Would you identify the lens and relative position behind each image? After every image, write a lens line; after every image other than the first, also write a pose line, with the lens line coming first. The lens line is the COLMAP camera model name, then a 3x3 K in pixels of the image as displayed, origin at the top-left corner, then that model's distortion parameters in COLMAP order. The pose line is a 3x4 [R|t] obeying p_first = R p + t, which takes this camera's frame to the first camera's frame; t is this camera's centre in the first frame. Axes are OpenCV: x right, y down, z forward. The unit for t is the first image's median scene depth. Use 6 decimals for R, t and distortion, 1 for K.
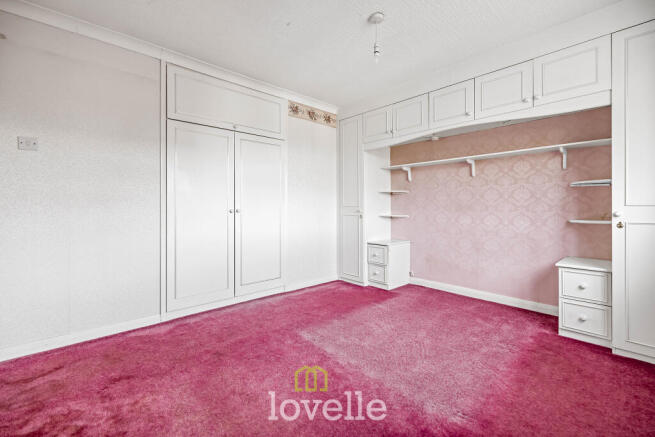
lens RADIAL K [[287.3, 0, 326.5], [0, 287.3, 208.1], [0, 0, 1]] dist [0.000824, 0.000052]
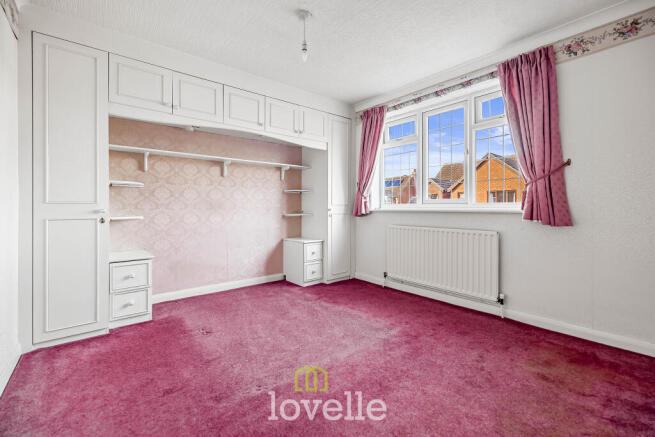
lens RADIAL K [[287.3, 0, 326.5], [0, 287.3, 208.1], [0, 0, 1]] dist [0.000824, 0.000052]
pose [[0.037149, -0.005651, 0.999294, -0.595857], [0.001565, 0.999983, 0.005597, 0.000828], [-0.999309, 0.001356, 0.037157, 0.640083]]
